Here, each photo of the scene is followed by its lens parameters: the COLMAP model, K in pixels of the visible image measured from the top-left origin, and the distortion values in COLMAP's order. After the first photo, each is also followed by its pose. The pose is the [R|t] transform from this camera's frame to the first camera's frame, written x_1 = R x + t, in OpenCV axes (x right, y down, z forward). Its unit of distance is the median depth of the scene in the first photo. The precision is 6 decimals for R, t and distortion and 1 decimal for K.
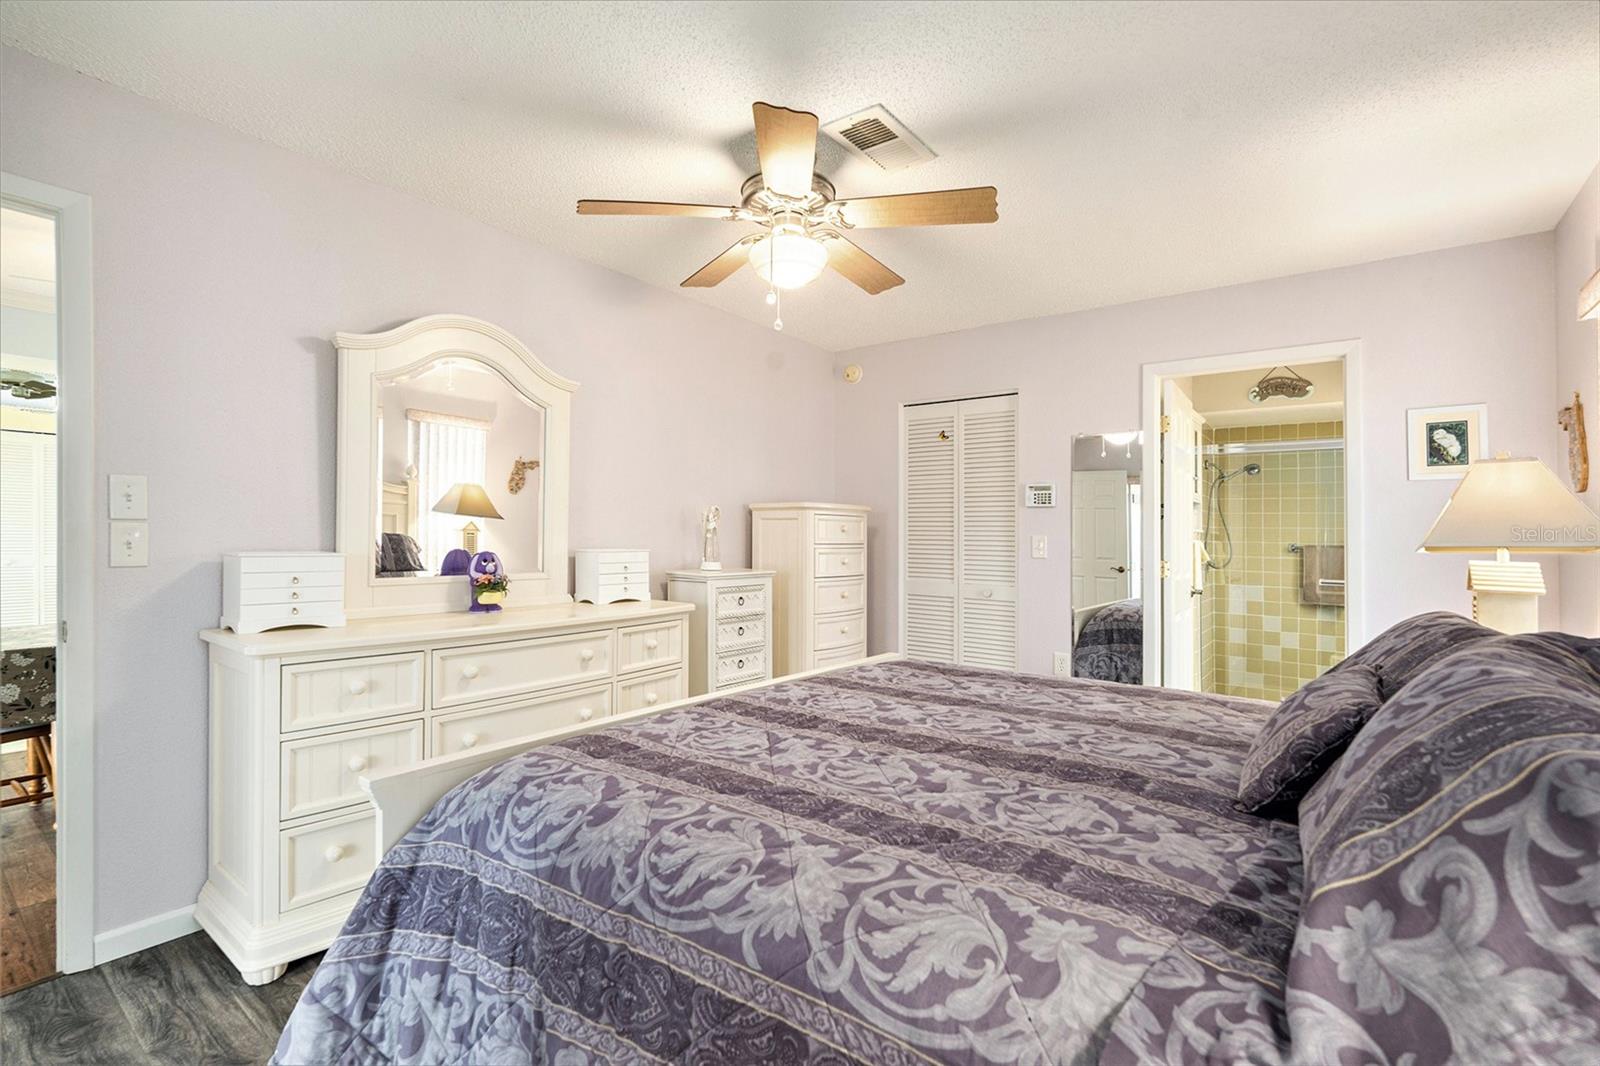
lens RADIAL K [[720.0, 0, 800.0], [0, 720.0, 533.0], [0, 0, 1]] dist [0.003951, 0.000266]
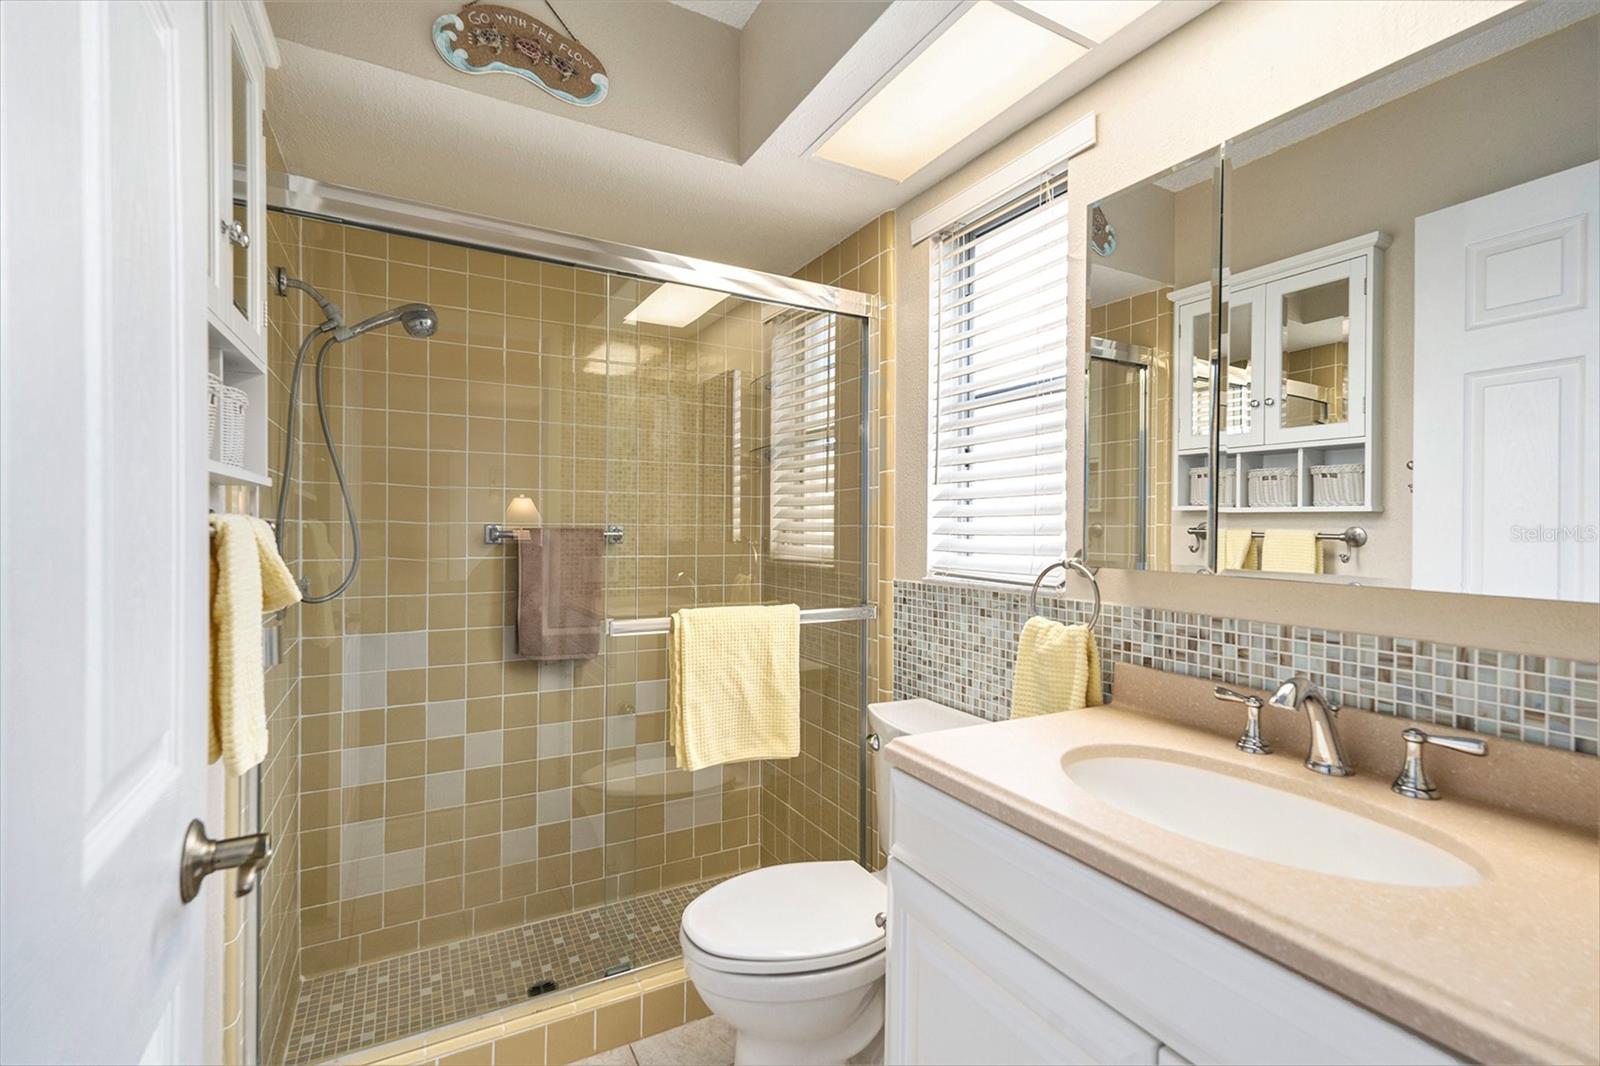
lens RADIAL K [[720.0, 0, 800.0], [0, 720.0, 533.0], [0, 0, 1]] dist [0.003951, 0.000266]
pose [[0.407373, -0.006554, 0.913238, 0.651110], [-0.011821, 0.999853, 0.012448, 0.021896], [-0.913185, -0.015866, 0.407236, 1.170179]]
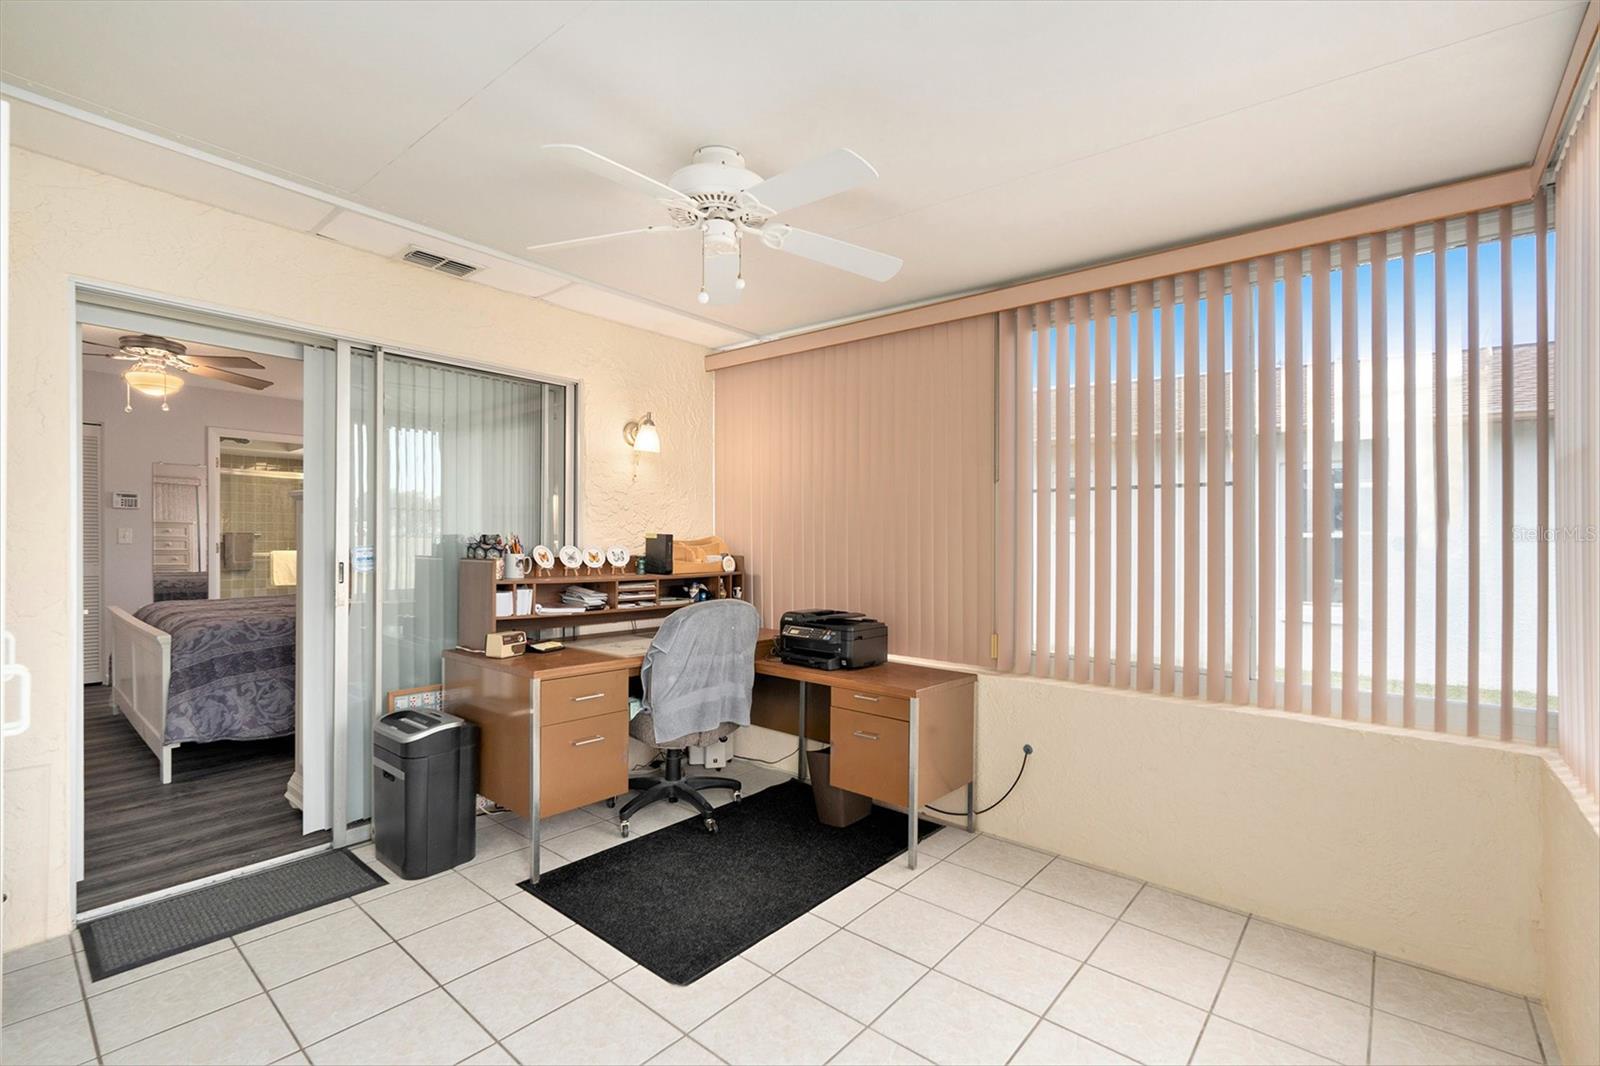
lens RADIAL K [[720.0, 0, 800.0], [0, 720.0, 533.0], [0, 0, 1]] dist [0.003951, 0.000266]
pose [[0.059466, -0.006155, 0.998211, -1.382529], [-0.014368, 0.999872, 0.007021, -0.021210], [-0.998127, -0.014760, 0.059370, -0.591403]]
